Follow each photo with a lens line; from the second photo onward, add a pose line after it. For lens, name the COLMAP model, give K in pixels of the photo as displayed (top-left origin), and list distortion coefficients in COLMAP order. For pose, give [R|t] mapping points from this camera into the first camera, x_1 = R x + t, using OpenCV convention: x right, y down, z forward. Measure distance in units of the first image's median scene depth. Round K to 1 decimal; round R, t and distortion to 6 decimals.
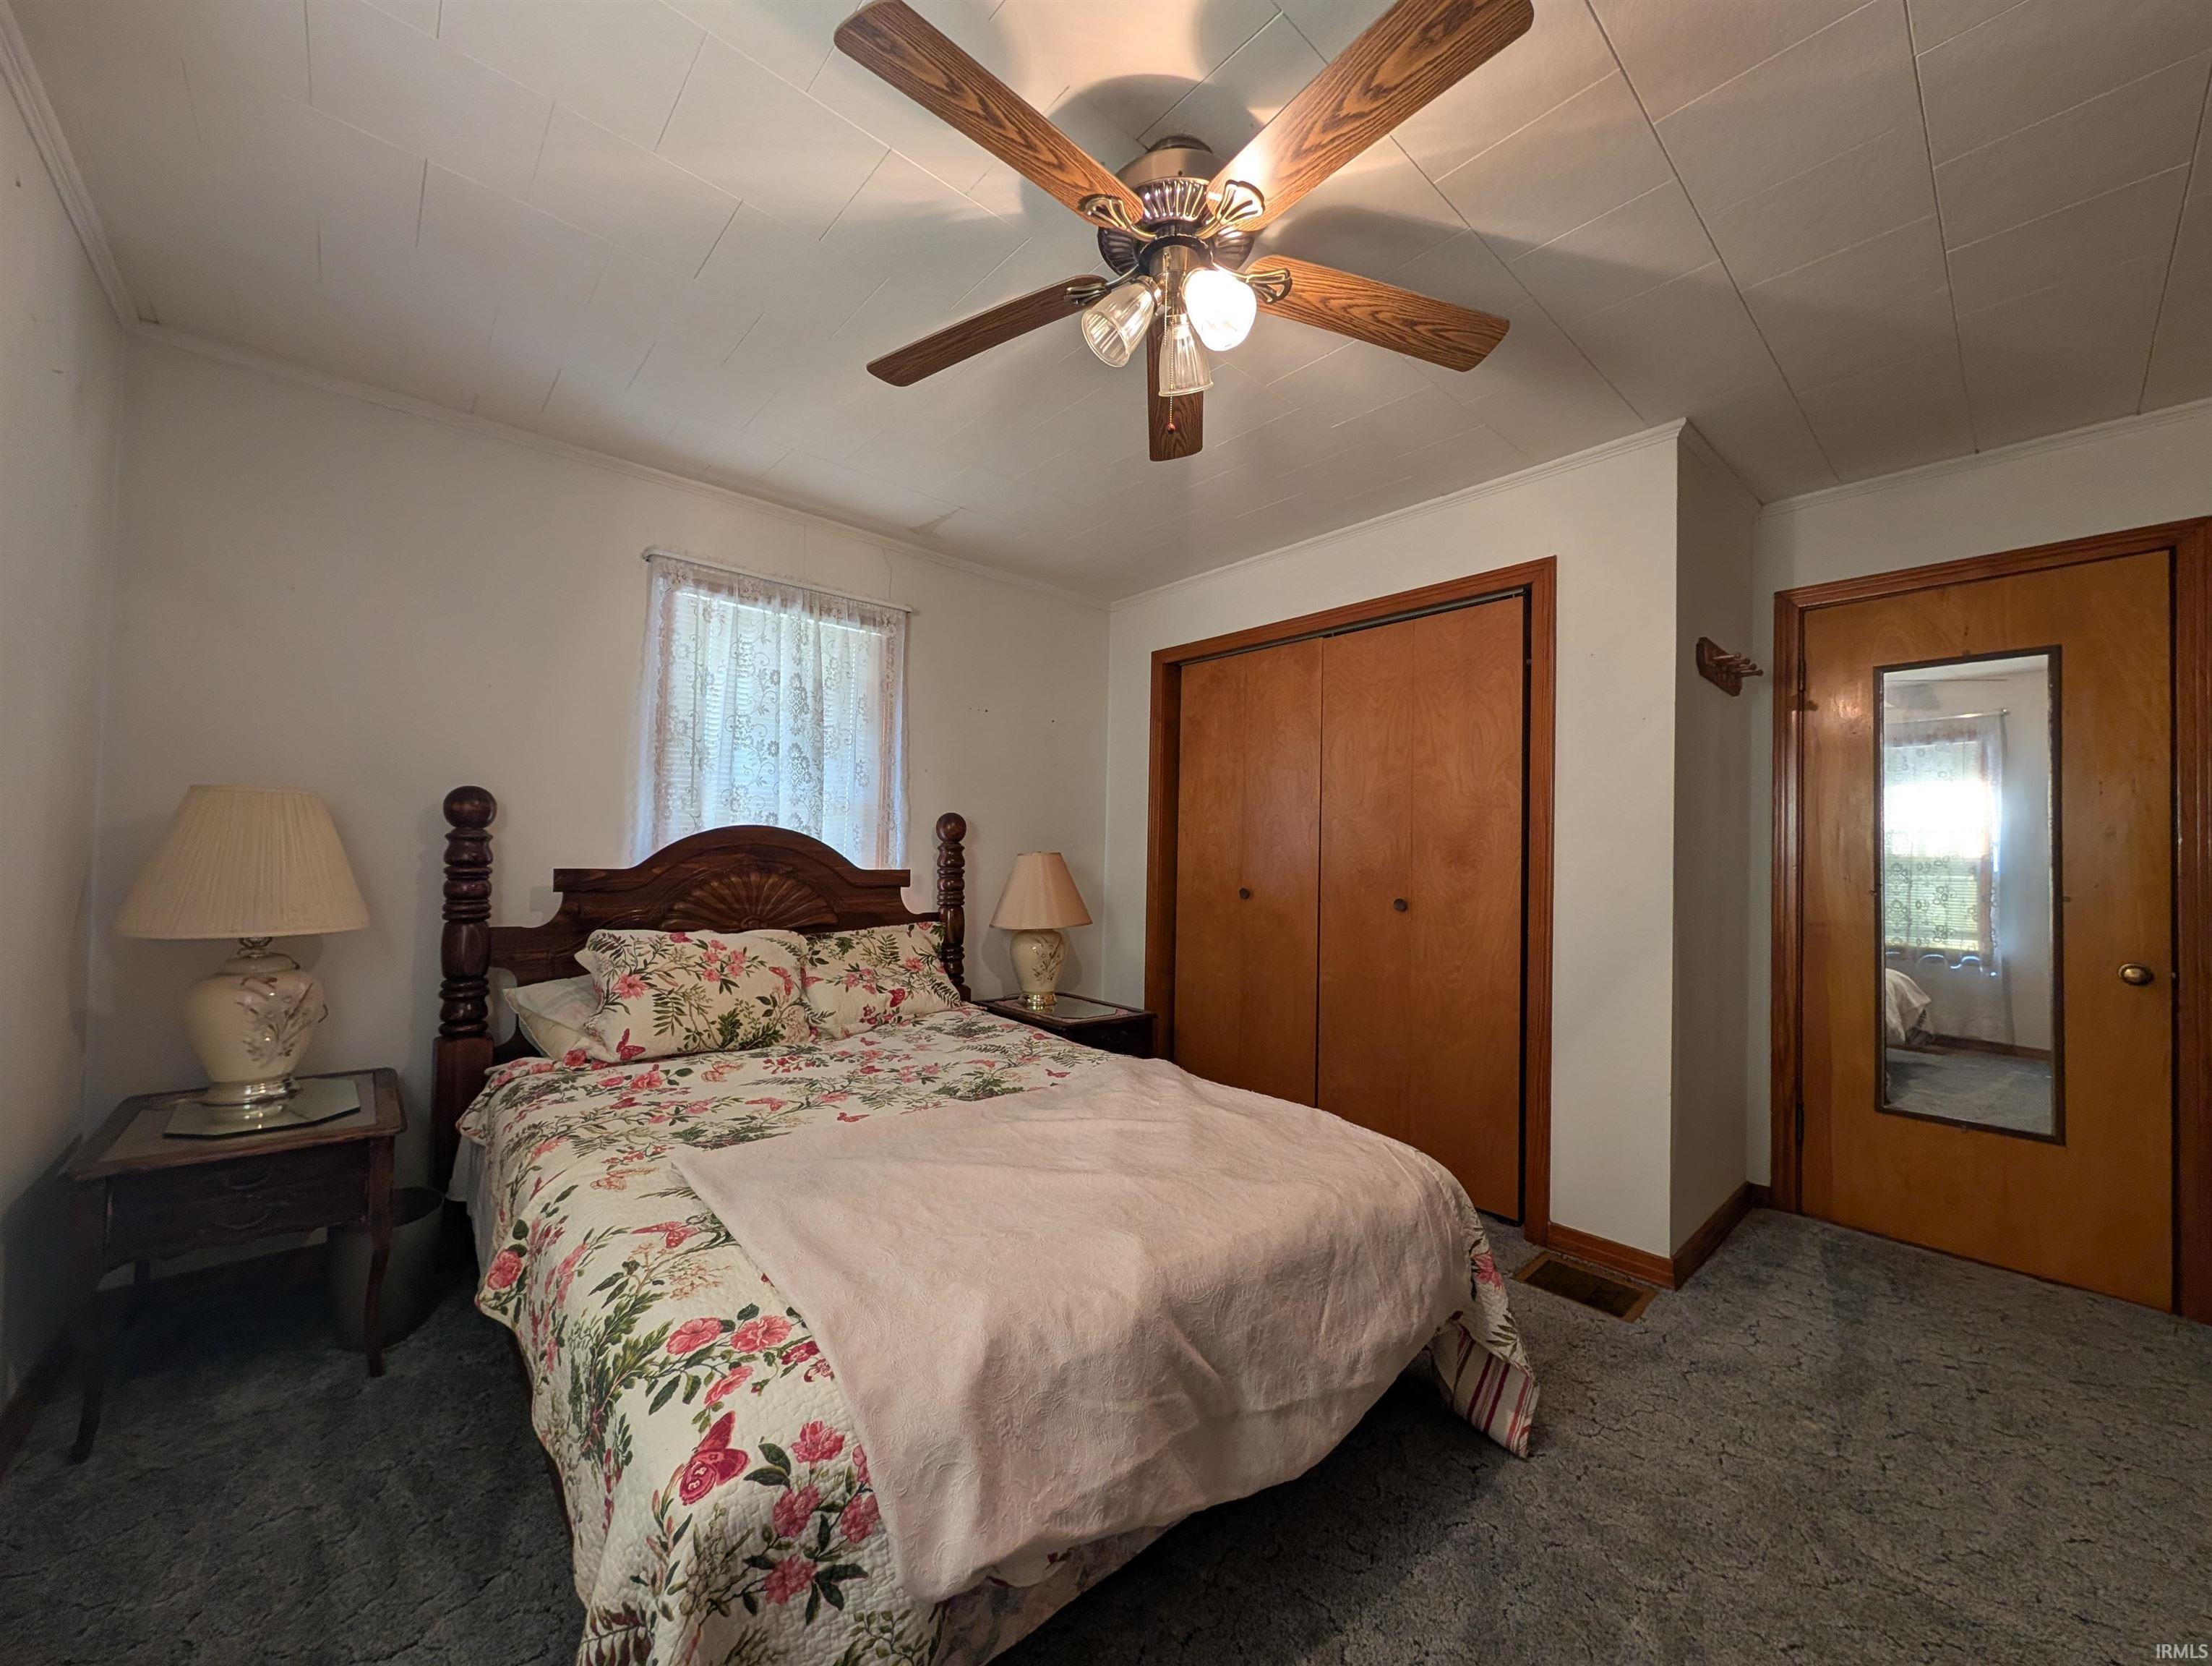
lens RADIAL K [[839.6, 0, 1103.7], [0, 839.6, 843.8], [0, 0, 1]] dist [-0.001243, -0.000107]
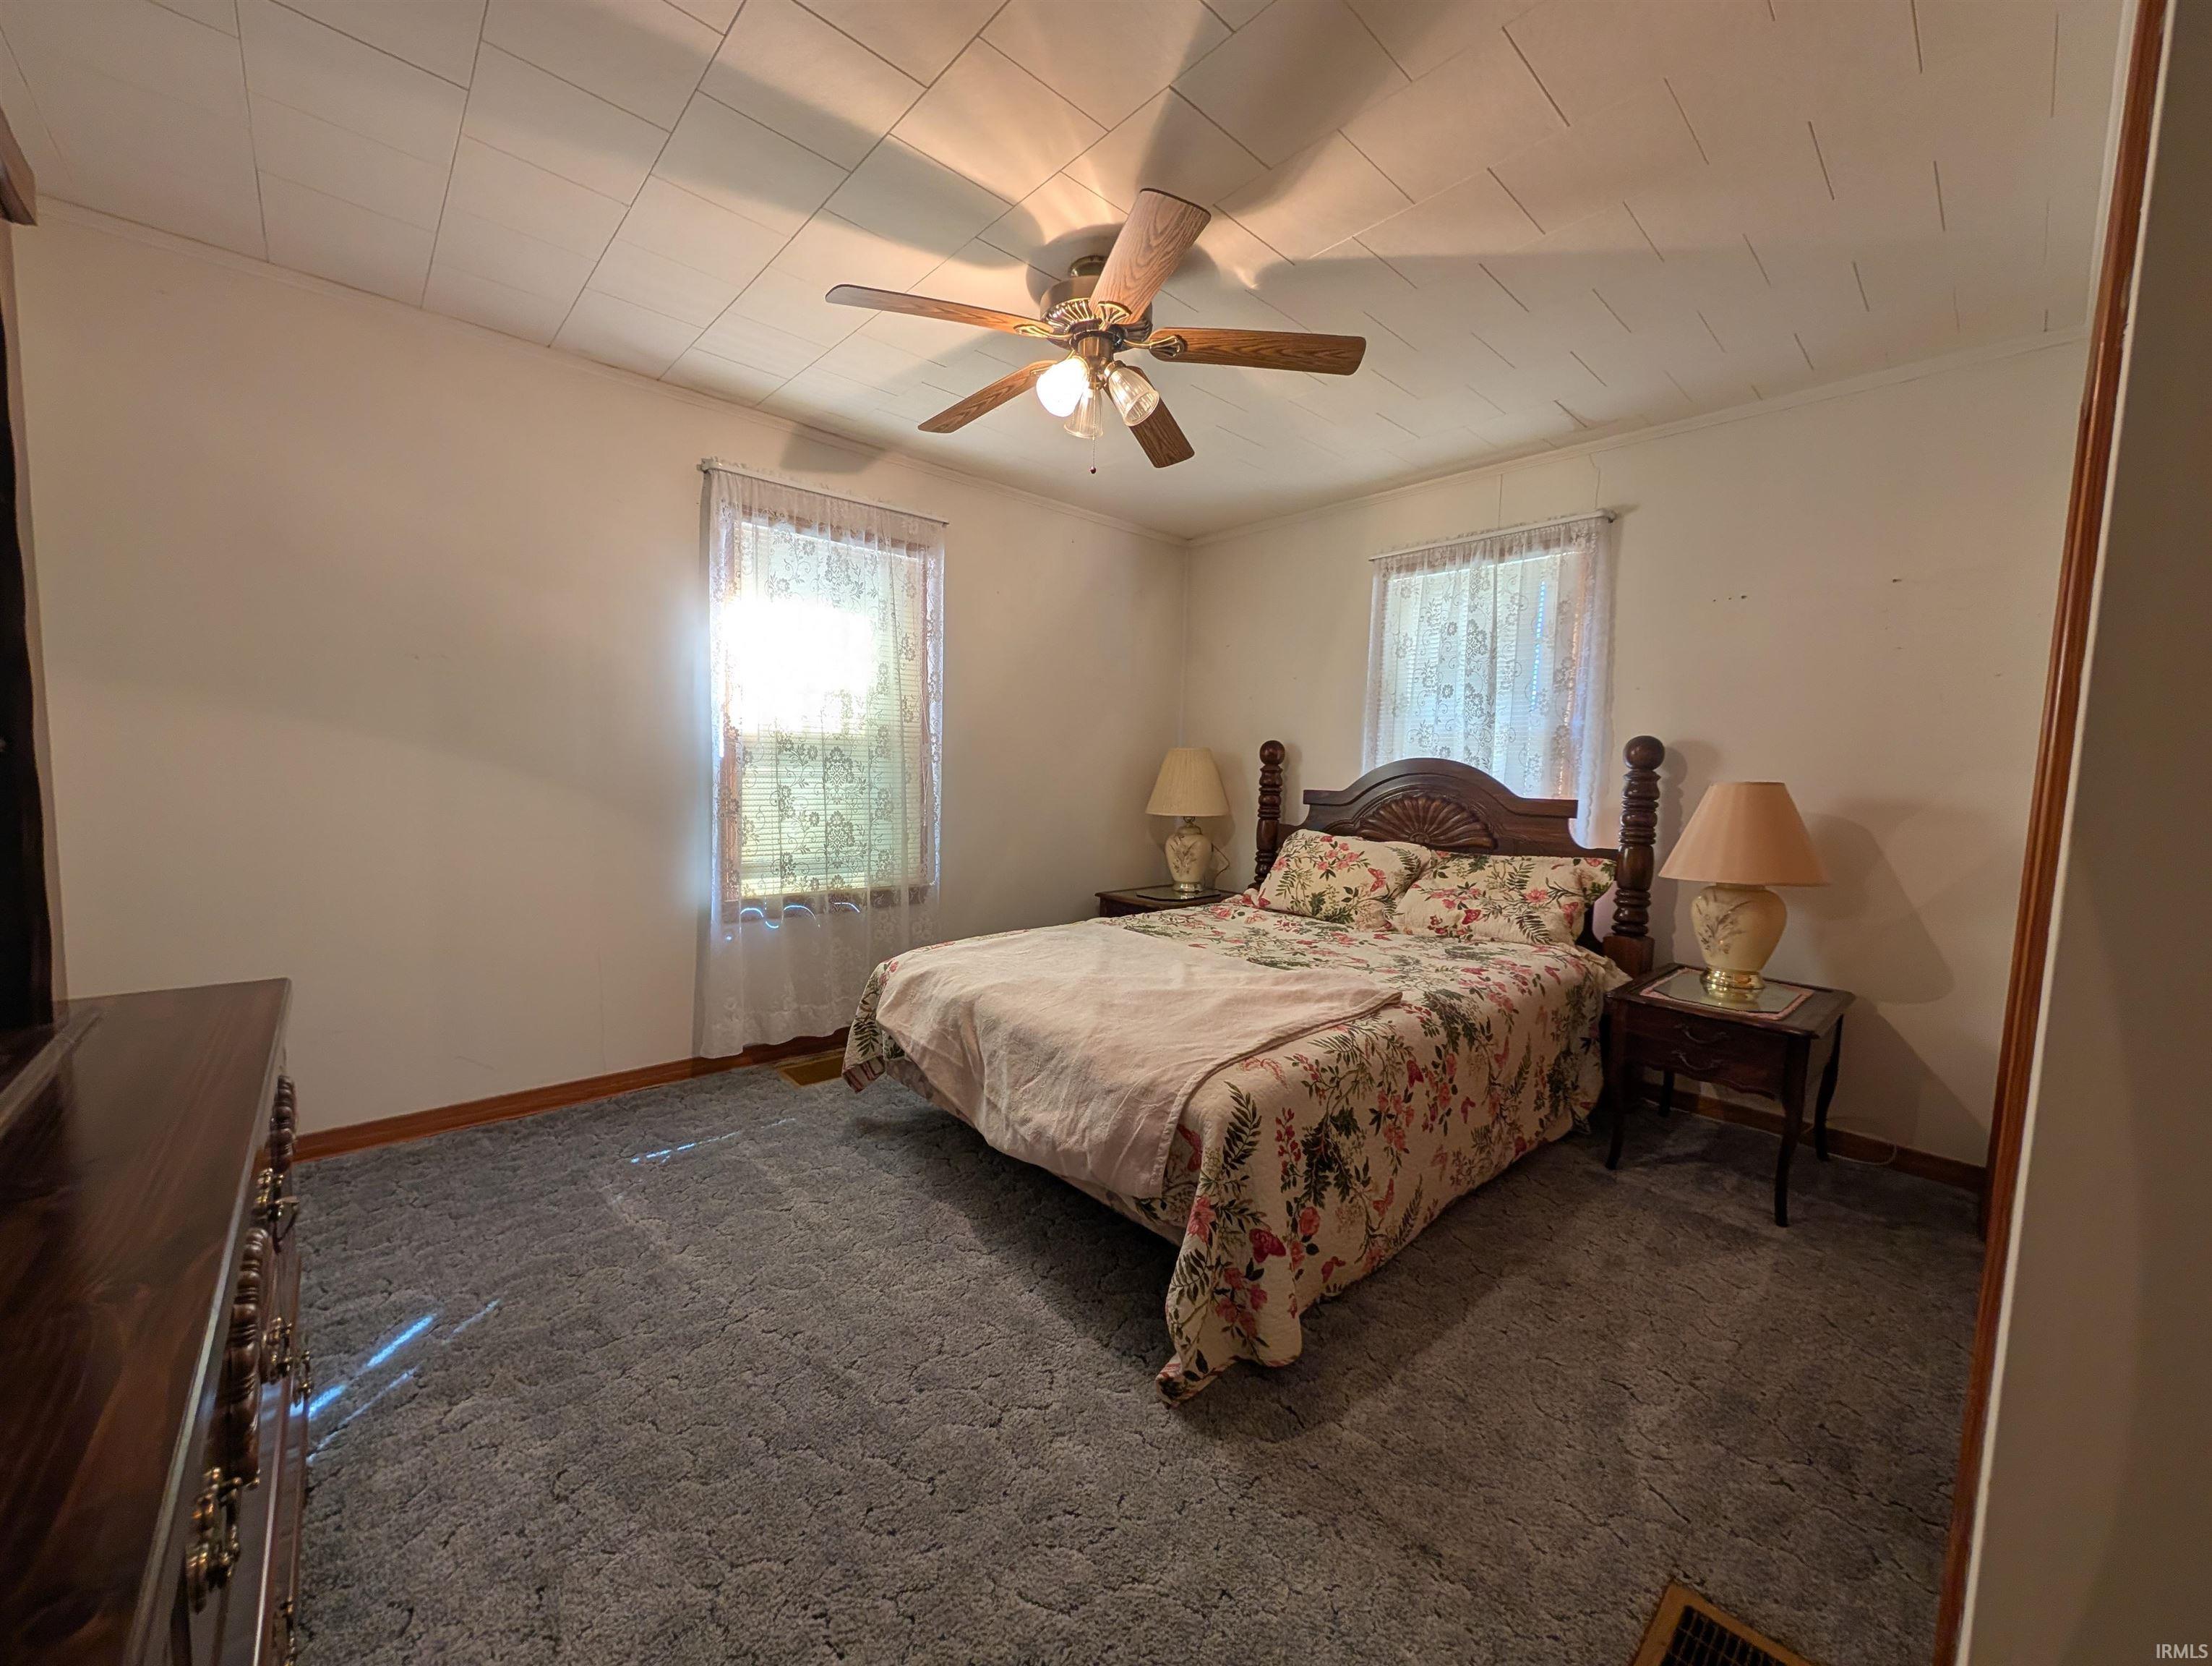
lens RADIAL K [[839.6, 0, 1103.7], [0, 839.6, 843.8], [0, 0, 1]] dist [-0.001243, -0.000107]
pose [[0.011245, 0.071619, -0.997369, 0.807054], [-0.005716, 0.997420, 0.071558, 0.017923], [0.999920, 0.004896, 0.011625, 0.528529]]
